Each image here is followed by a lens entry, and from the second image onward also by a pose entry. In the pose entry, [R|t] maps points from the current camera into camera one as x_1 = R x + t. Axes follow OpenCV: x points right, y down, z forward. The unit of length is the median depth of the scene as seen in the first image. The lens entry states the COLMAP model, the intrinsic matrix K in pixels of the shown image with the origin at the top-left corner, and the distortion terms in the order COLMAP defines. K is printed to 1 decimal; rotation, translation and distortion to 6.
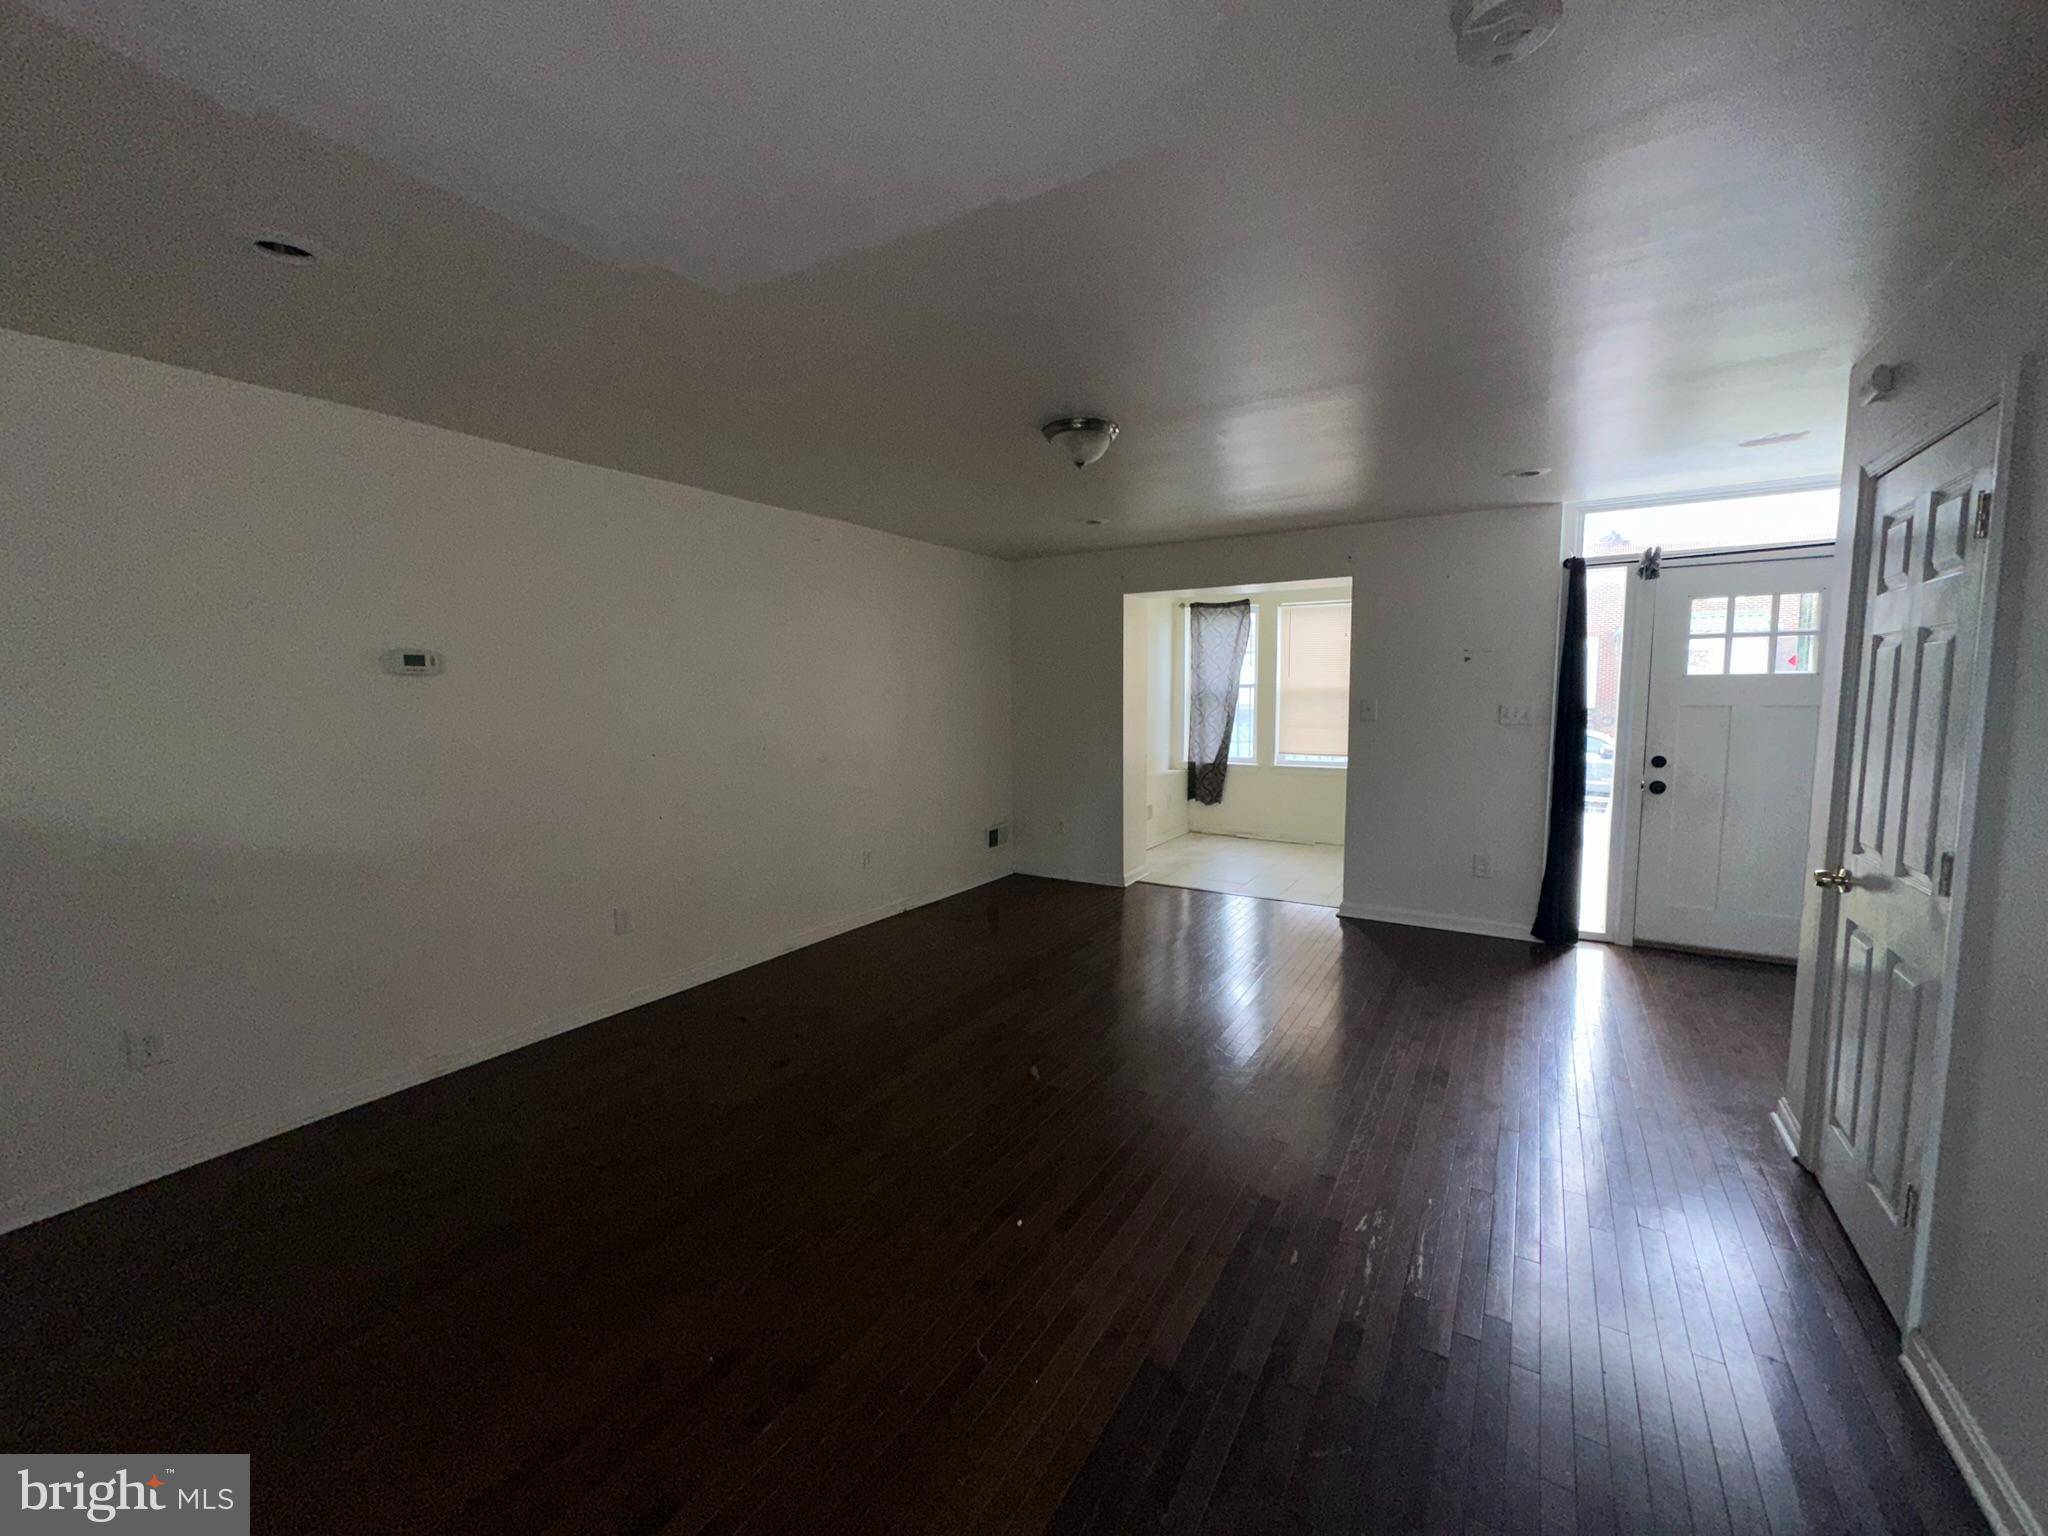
lens RADIAL K [[819.6, 0, 1024.0], [0, 819.6, 768.0], [0, 0, 1]] dist [-0.000129, 0.000002]
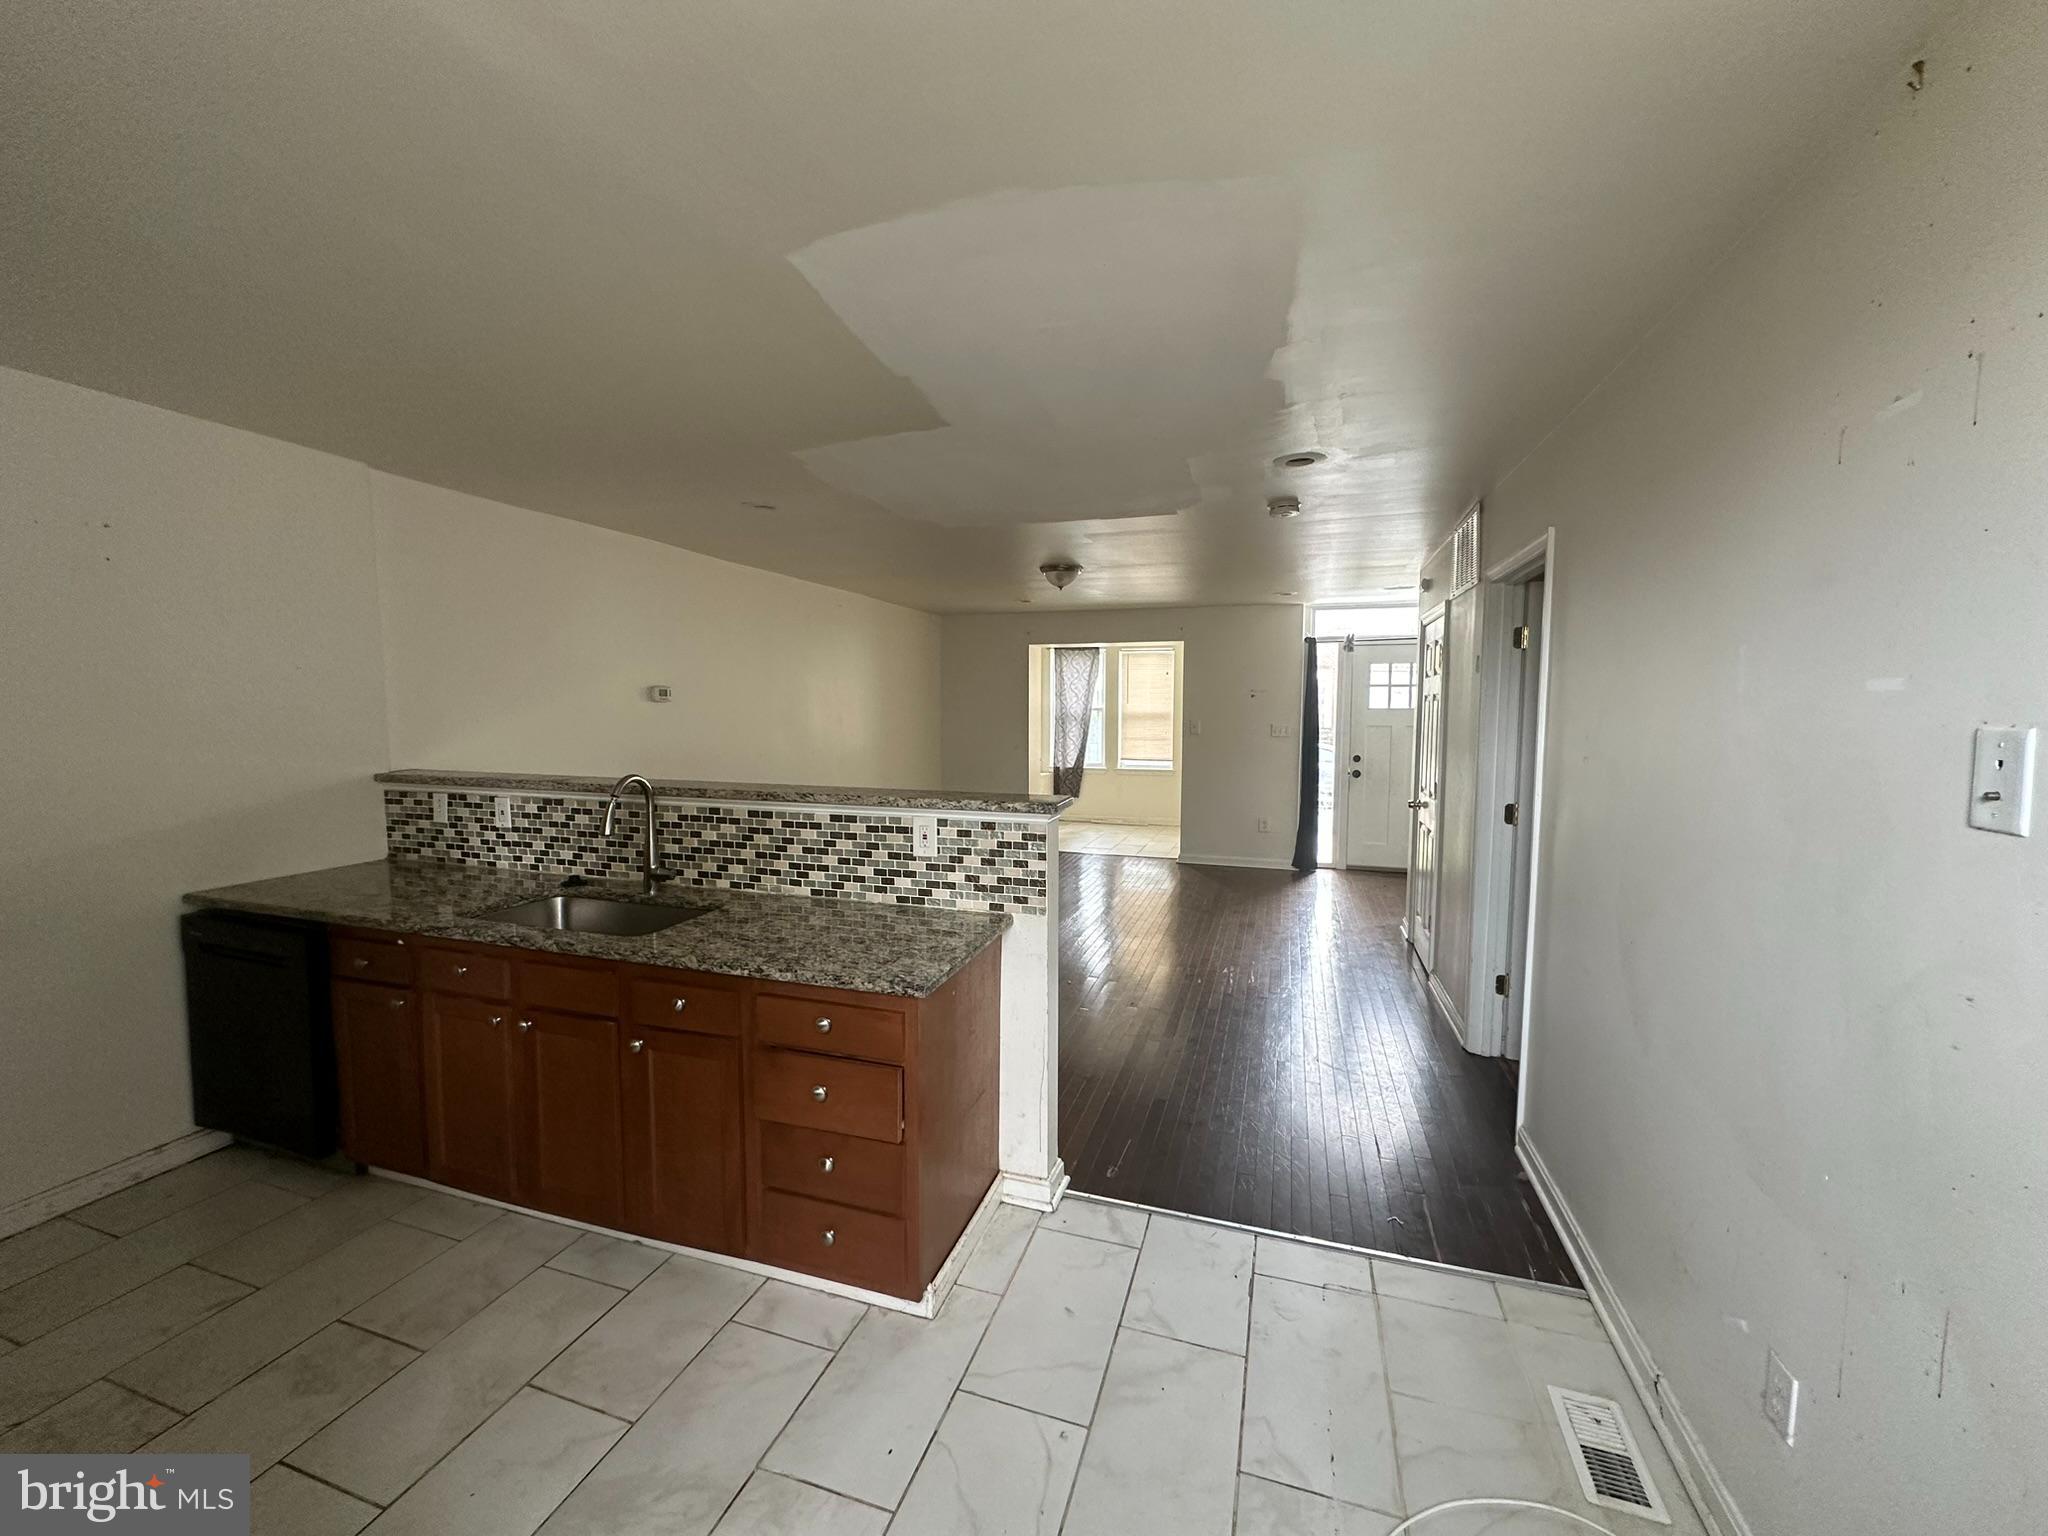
lens RADIAL K [[819.6, 0, 1024.0], [0, 819.6, 768.0], [0, 0, 1]] dist [-0.000129, 0.000002]
pose [[0.969922, -0.008230, 0.243276, -0.284913], [0.013291, 0.999728, -0.019173, 0.032766], [-0.243052, 0.021830, 0.969768, -0.442969]]
